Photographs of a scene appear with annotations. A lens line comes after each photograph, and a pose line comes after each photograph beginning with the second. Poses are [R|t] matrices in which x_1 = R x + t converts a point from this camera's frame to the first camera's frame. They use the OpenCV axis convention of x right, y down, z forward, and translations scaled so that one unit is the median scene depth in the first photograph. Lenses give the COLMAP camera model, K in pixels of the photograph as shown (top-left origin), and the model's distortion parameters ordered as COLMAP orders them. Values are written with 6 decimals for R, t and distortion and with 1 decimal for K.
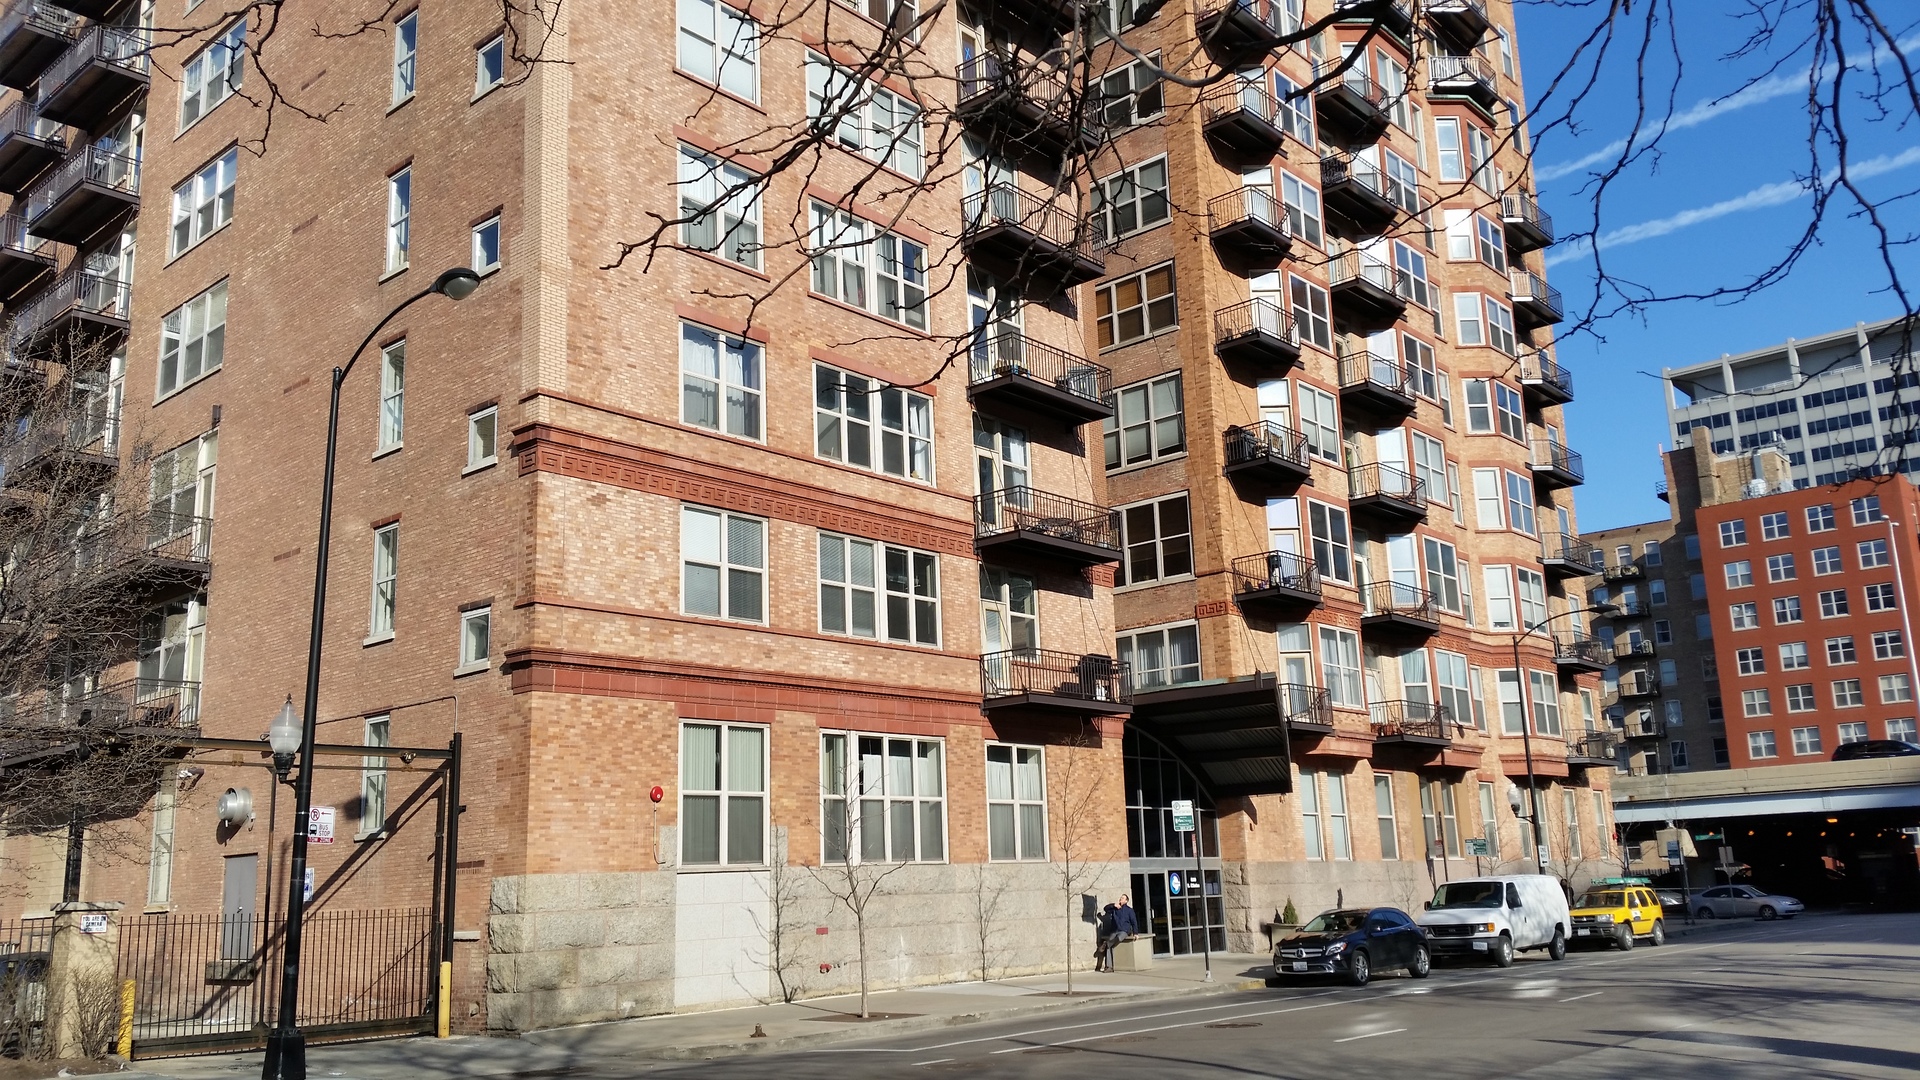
lens RADIAL K [[1566.2, 0, 962.2], [0, 1566.2, 545.6], [0, 0, 1]] dist [0.065238, -0.105042]
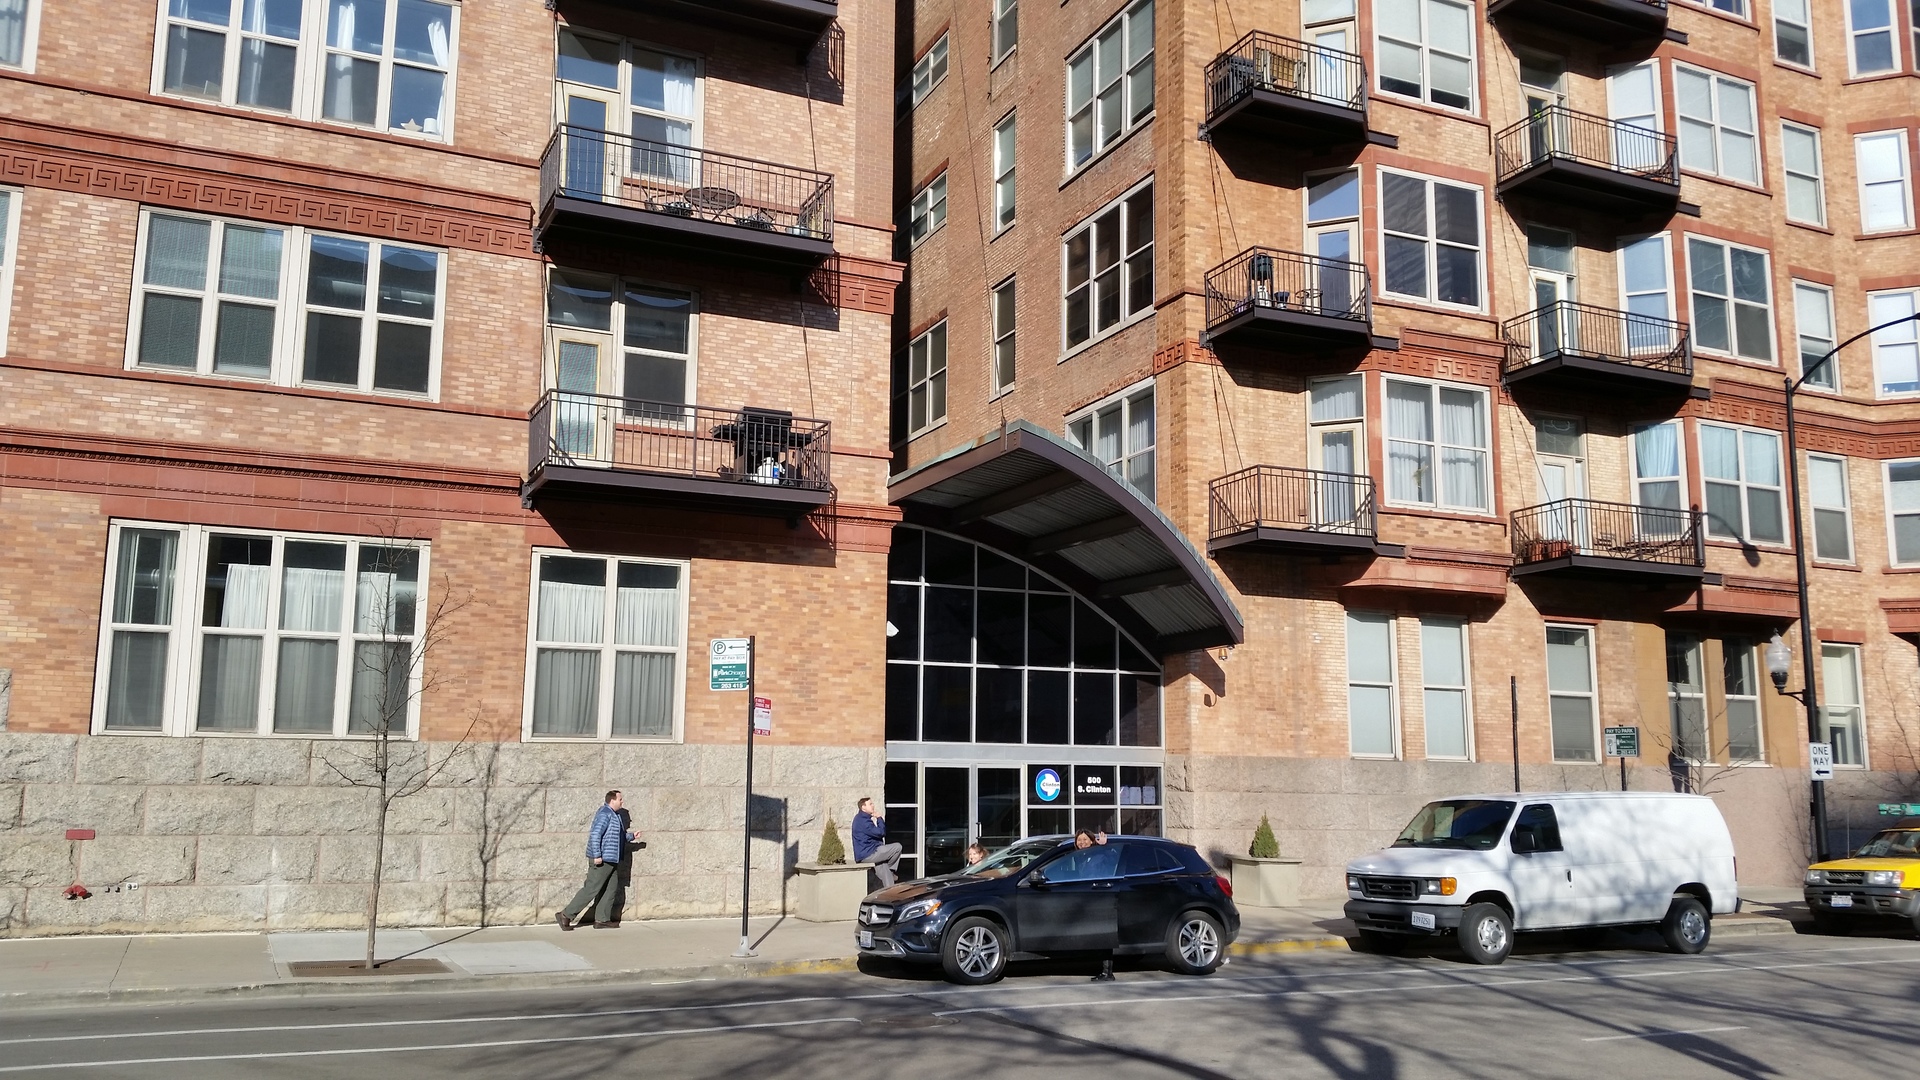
lens RADIAL K [[1566.2, 0, 957.6], [0, 1566.2, 582.0], [0, 0, 1]] dist [0.065238, -0.105042]
pose [[0.918110, -0.014801, -0.396050, 0.377448], [0.050366, 0.995558, 0.079551, 0.087621], [0.393113, -0.092984, 0.914776, 0.447610]]
